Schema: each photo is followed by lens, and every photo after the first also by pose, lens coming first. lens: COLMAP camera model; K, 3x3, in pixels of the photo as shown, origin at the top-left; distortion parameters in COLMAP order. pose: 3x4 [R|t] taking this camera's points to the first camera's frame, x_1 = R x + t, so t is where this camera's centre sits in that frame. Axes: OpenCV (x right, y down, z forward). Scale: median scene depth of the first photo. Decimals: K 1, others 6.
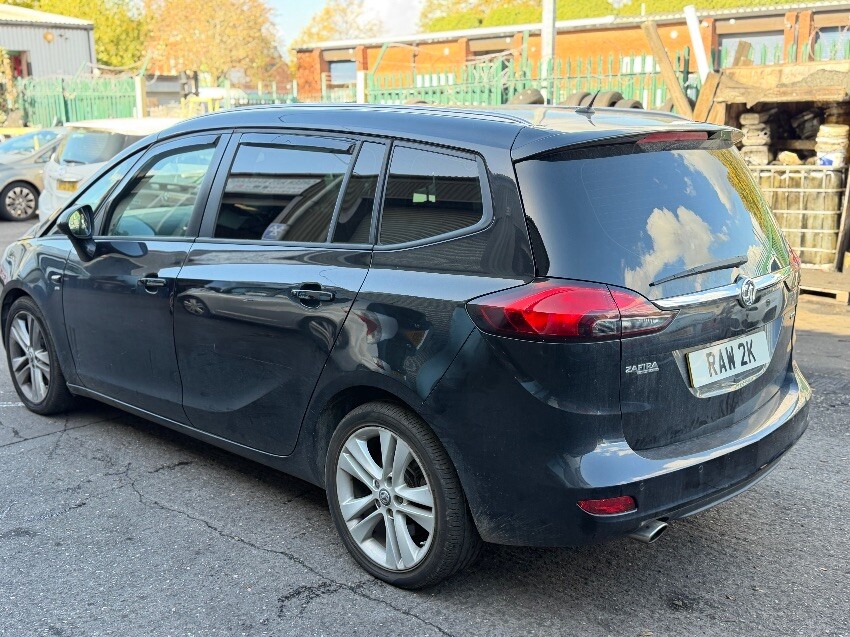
lens RADIAL K [[961.0, 0, 425.0], [0, 961.0, 318.5], [0, 0, 1]] dist [0.199807, -0.430606]
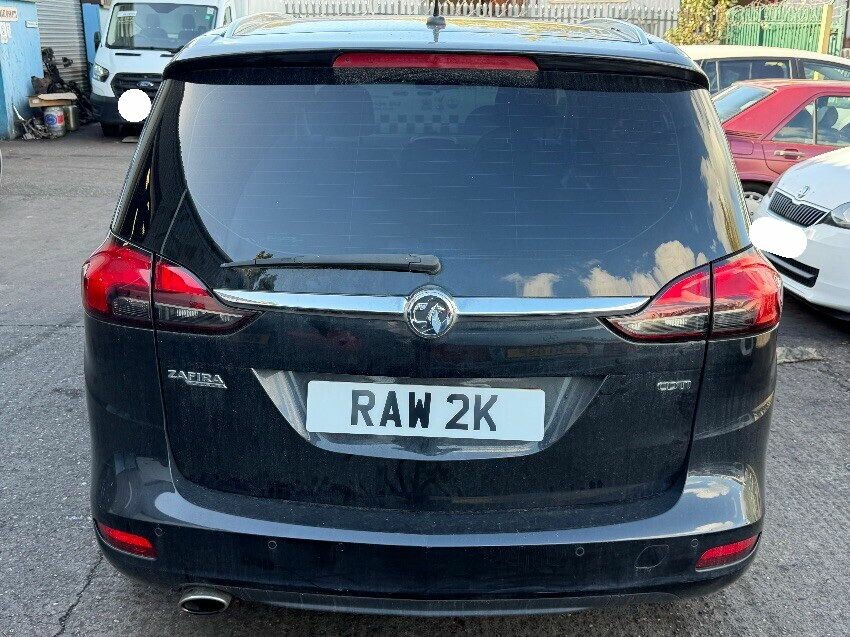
lens RADIAL K [[961.0, 0, 425.0], [0, 961.0, 318.5], [0, 0, 1]] dist [0.199807, -0.430606]
pose [[0.677265, 0.208912, -0.705455, 0.771757], [-0.168759, 0.977386, 0.127426, -0.103924], [0.716123, 0.032751, 0.697205, 0.563575]]
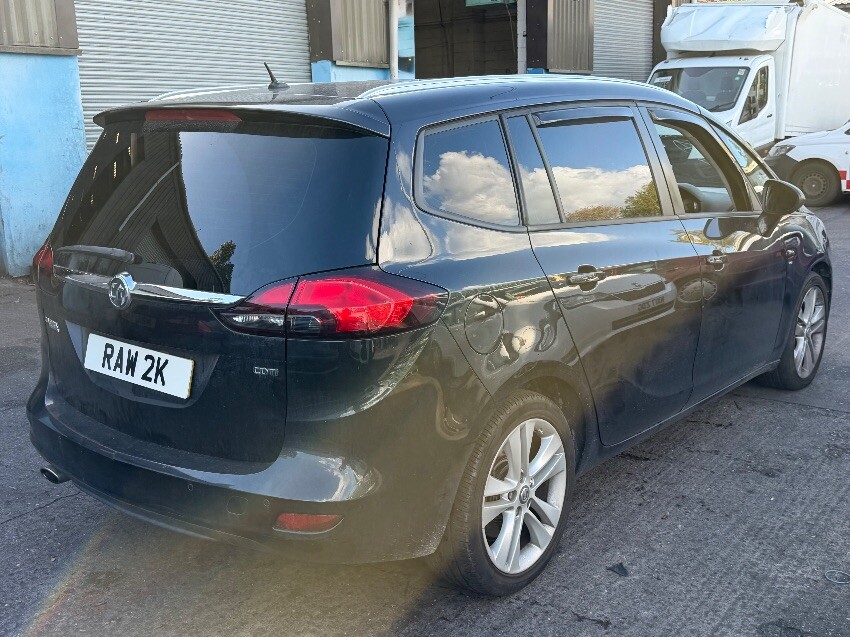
lens RADIAL K [[961.0, 0, 425.0], [0, 961.0, 318.5], [0, 0, 1]] dist [0.199807, -0.430606]
pose [[0.078318, 0.211836, -0.974162, 1.224802], [-0.198252, 0.960956, 0.193026, -0.230474], [0.977017, 0.178012, 0.117257, 1.174475]]
